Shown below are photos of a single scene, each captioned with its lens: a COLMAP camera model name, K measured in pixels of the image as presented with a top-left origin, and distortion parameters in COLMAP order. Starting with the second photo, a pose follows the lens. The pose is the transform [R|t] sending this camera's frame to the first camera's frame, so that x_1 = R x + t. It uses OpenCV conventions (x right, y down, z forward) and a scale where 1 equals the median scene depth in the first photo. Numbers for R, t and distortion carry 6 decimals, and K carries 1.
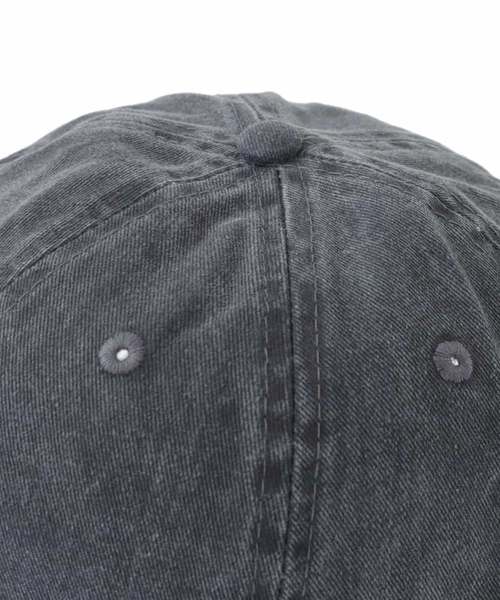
lens RADIAL K [[1191.2, 0, 250.0], [0, 1191.2, 299.5], [0, 0, 1]] dist [0.014258, 0.000000]
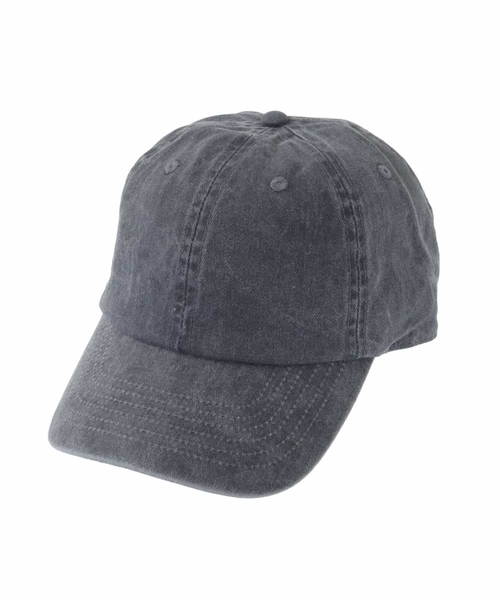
lens RADIAL K [[918.7, 0, 250.1], [0, 918.7, 299.9], [0, 0, 1]] dist [0.013000, 0.000000]
pose [[0.926378, -0.214761, 0.309356, -0.851243], [0.241644, 0.969030, -0.050893, 0.381478], [-0.288845, 0.121900, 0.949584, -0.884011]]
